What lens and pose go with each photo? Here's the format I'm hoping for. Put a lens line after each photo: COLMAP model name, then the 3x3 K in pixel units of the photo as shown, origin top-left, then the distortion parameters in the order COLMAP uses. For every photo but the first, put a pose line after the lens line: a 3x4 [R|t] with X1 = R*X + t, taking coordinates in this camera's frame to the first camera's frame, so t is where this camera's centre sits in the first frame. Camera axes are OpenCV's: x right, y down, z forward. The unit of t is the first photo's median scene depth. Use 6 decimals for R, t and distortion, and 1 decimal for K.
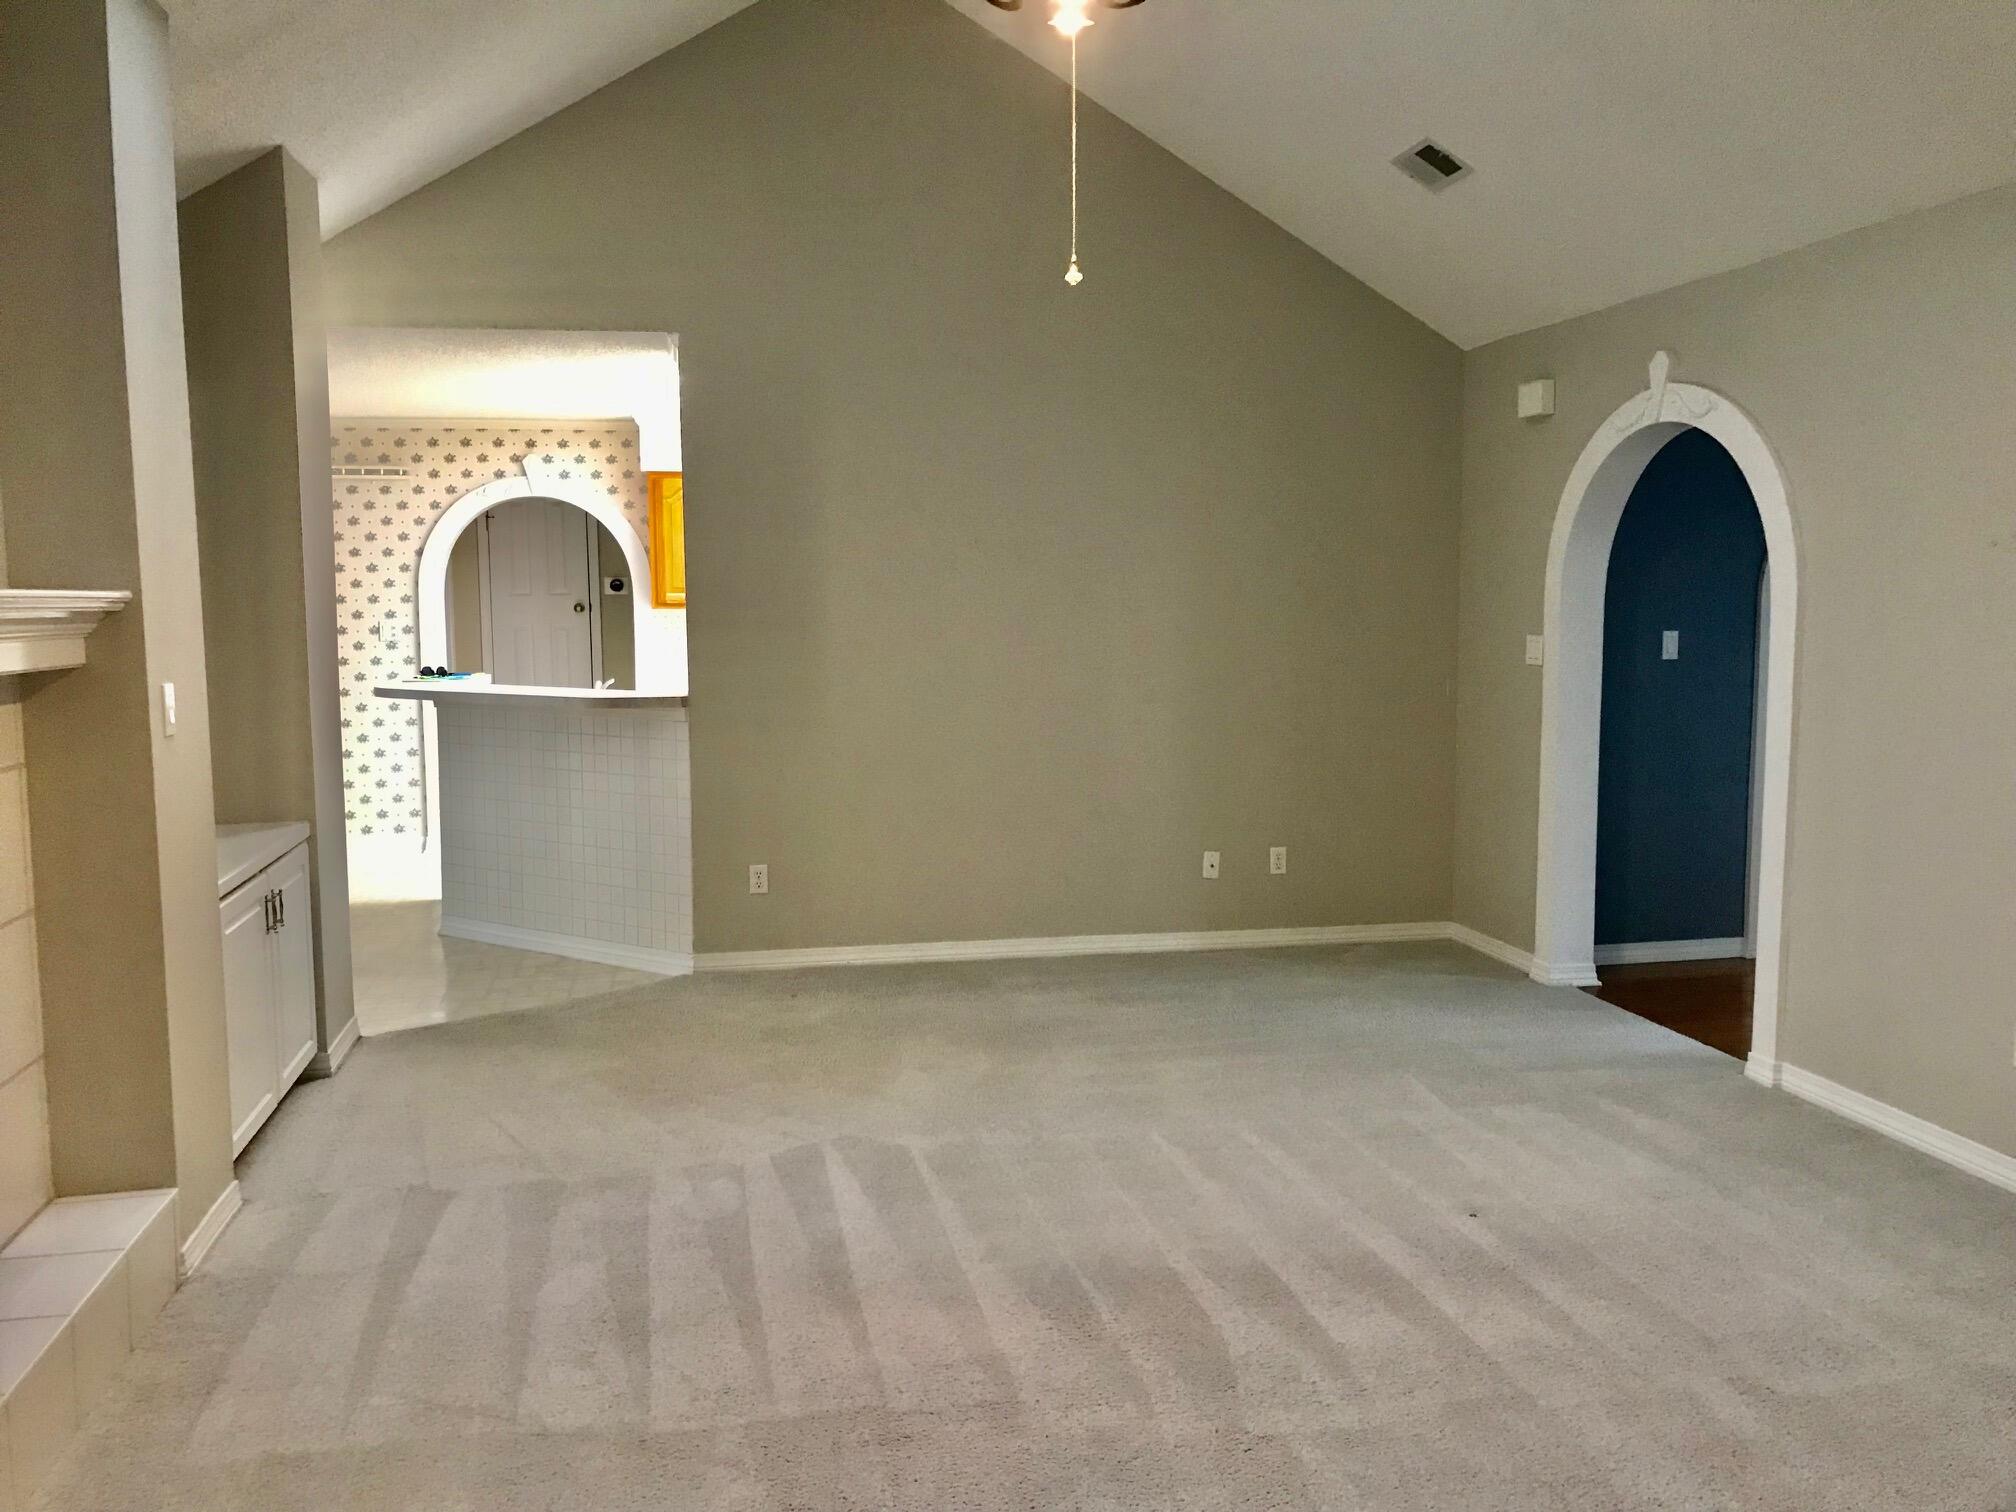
lens RADIAL K [[1695.8, 0, 1012.9], [0, 1695.8, 747.9], [0, 0, 1]] dist [0.102291, -0.105701]
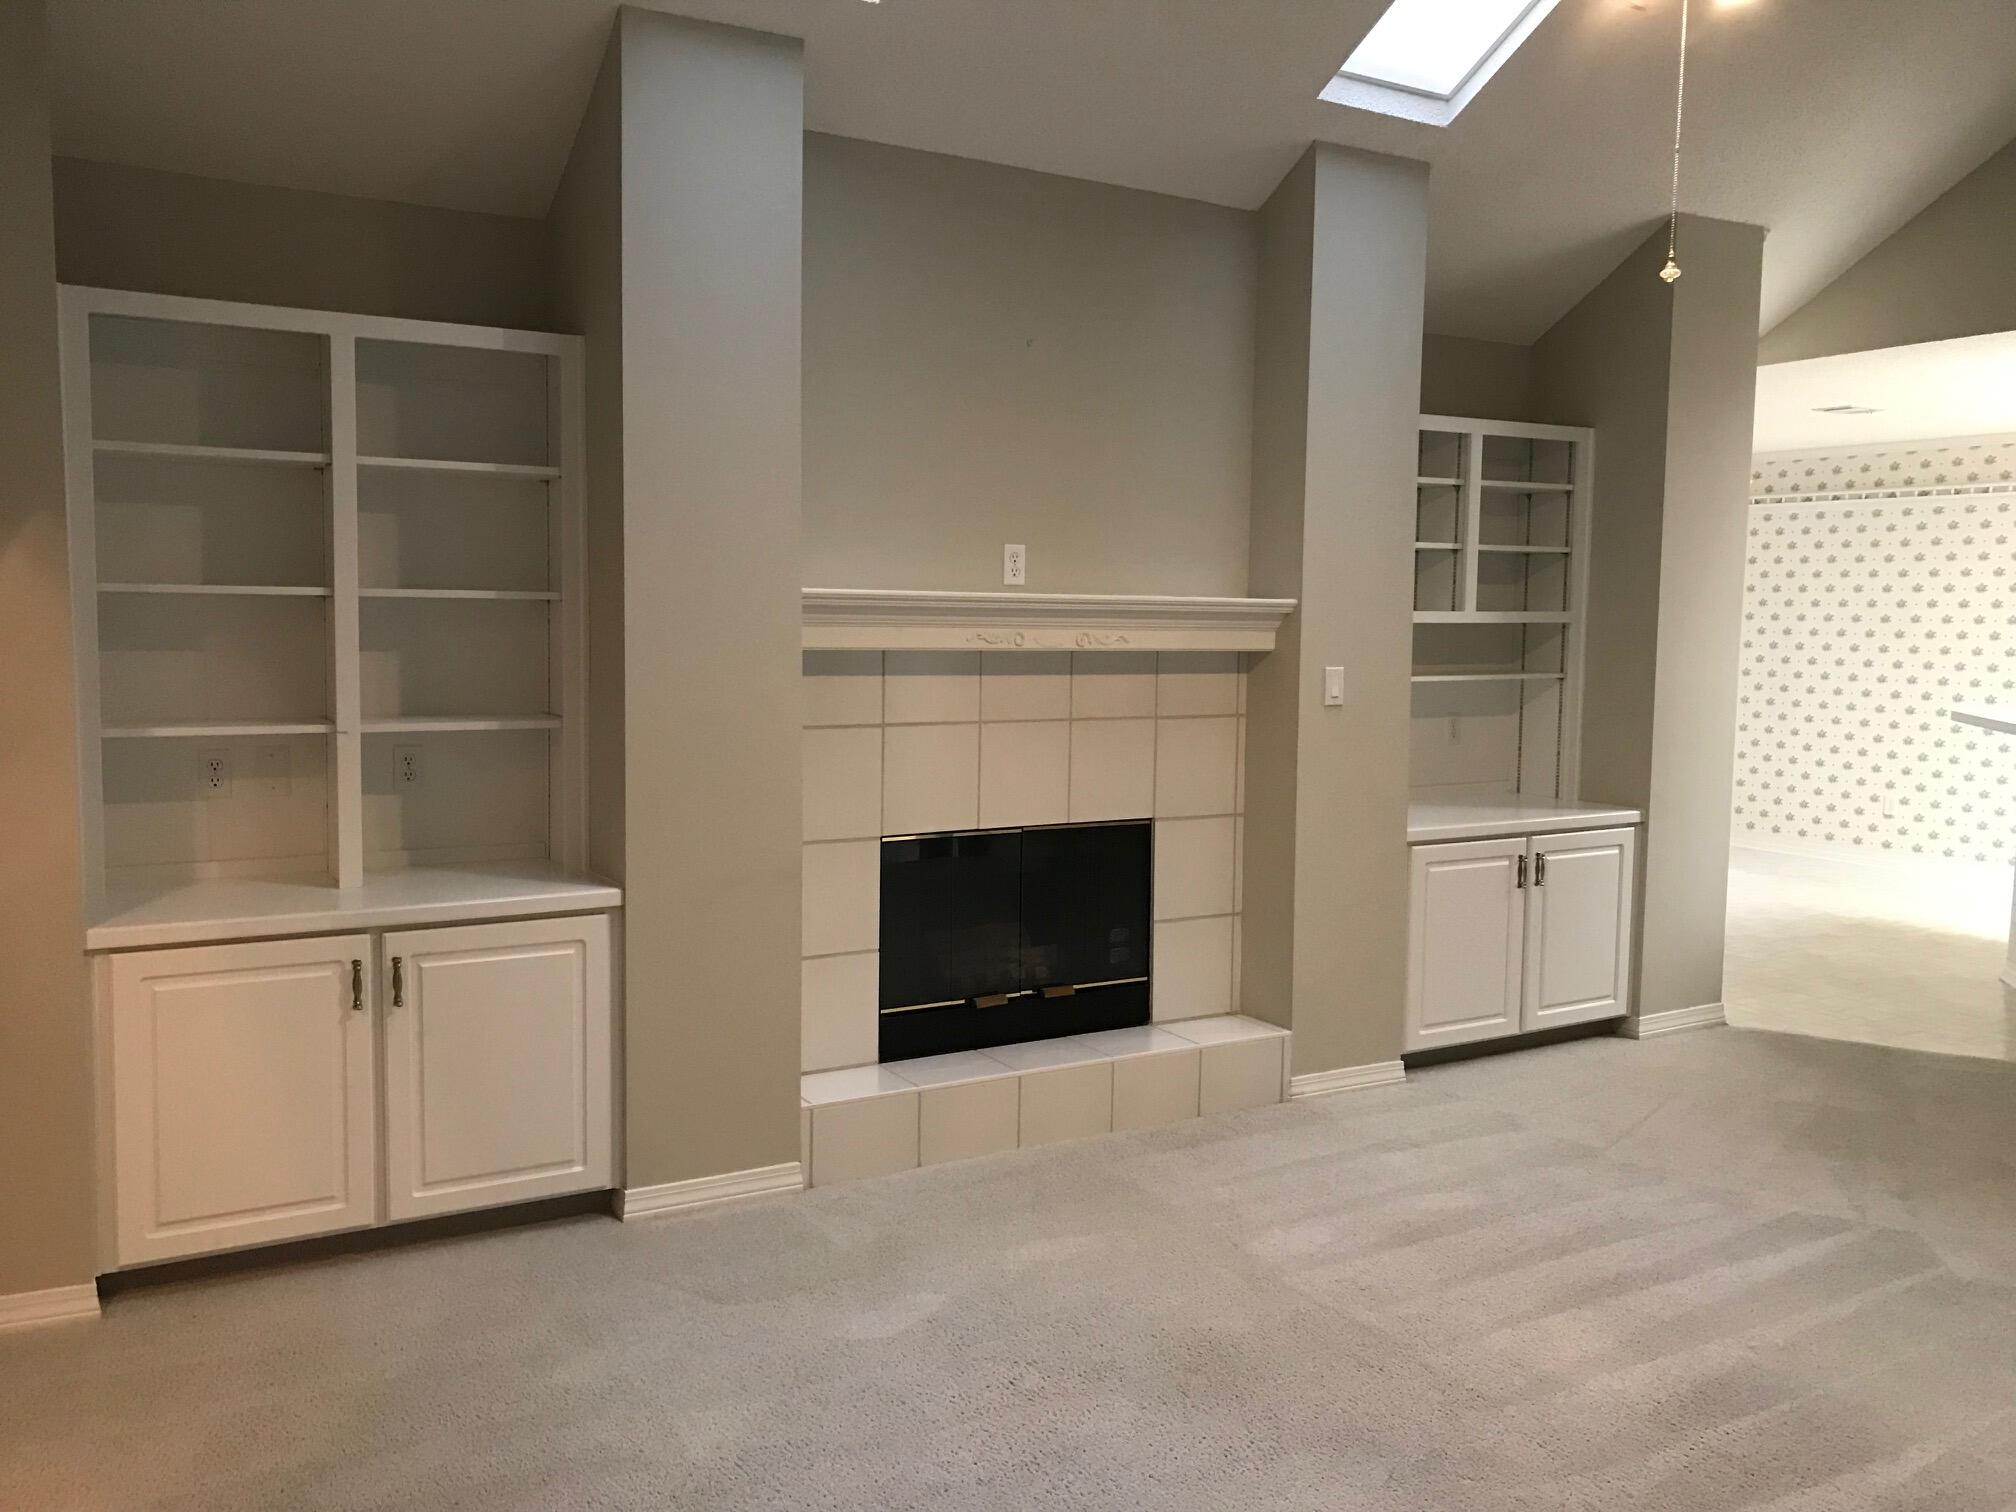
lens RADIAL K [[1695.8, 0, 1012.9], [0, 1695.8, 747.9], [0, 0, 1]] dist [0.102291, -0.105701]
pose [[0.345250, 0.097401, -0.933443, 0.716897], [-0.112763, 0.991700, 0.061773, -0.029818], [0.931712, 0.083930, 0.353367, 0.303779]]
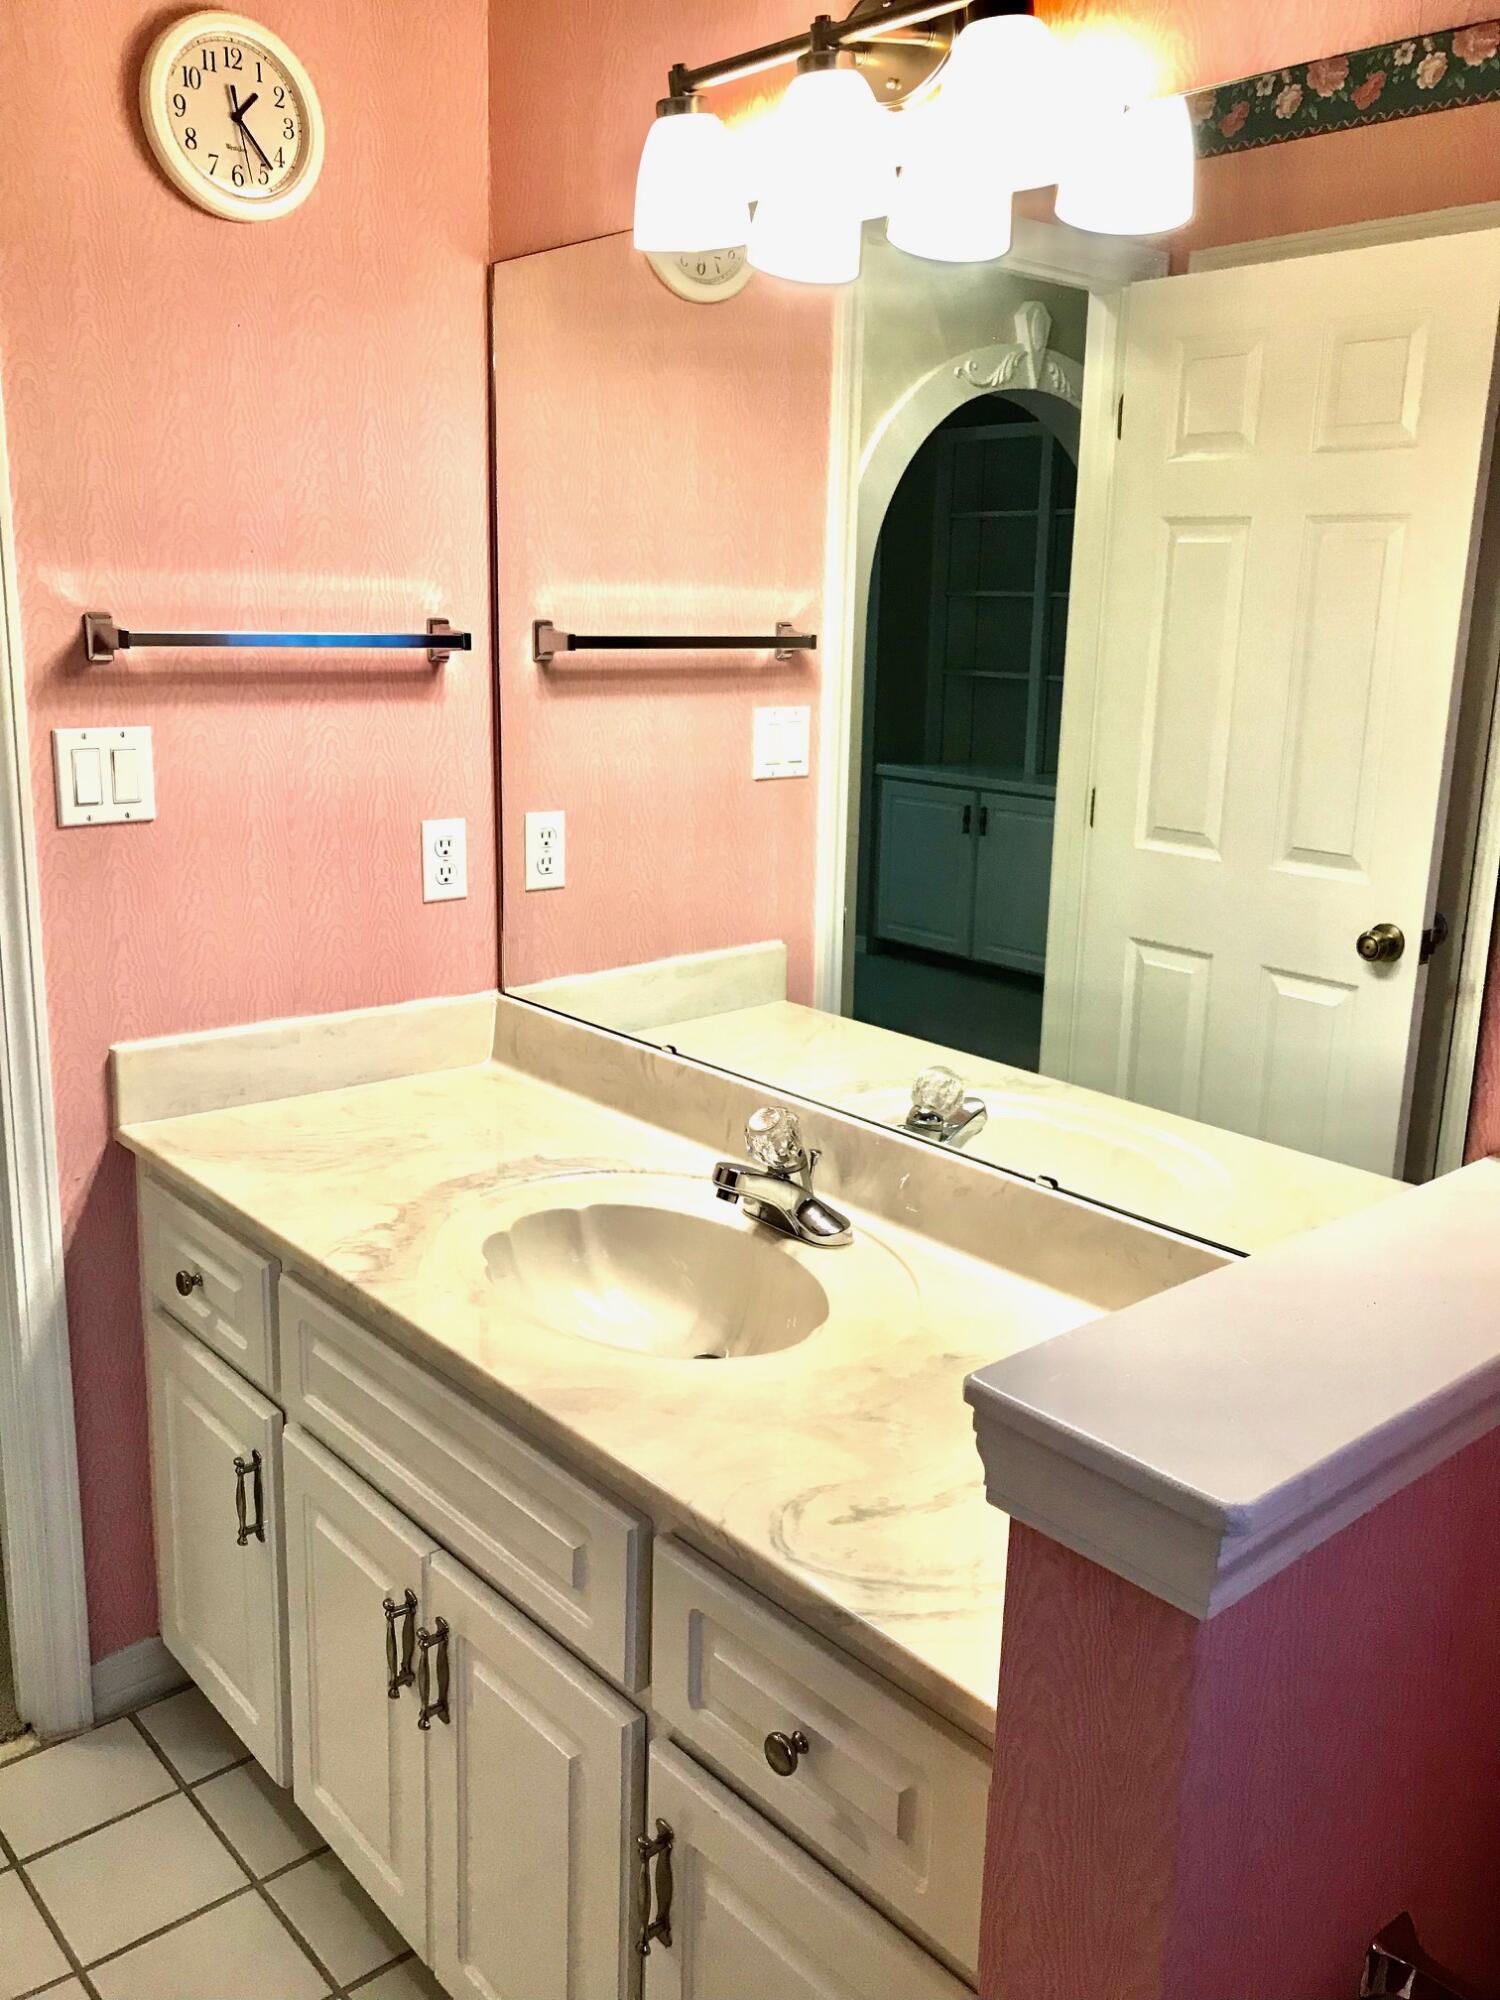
lens RADIAL K [[1677.3, 0, 754.3], [0, 1677.3, 989.3], [0, 0, 1]] dist [0.010386, 0.018420]
pose [[-0.879189, 0.116543, -0.462000, 0.678012], [-0.050344, 0.941476, 0.333301, -0.196544], [0.473806, 0.316293, -0.821868, 1.742984]]
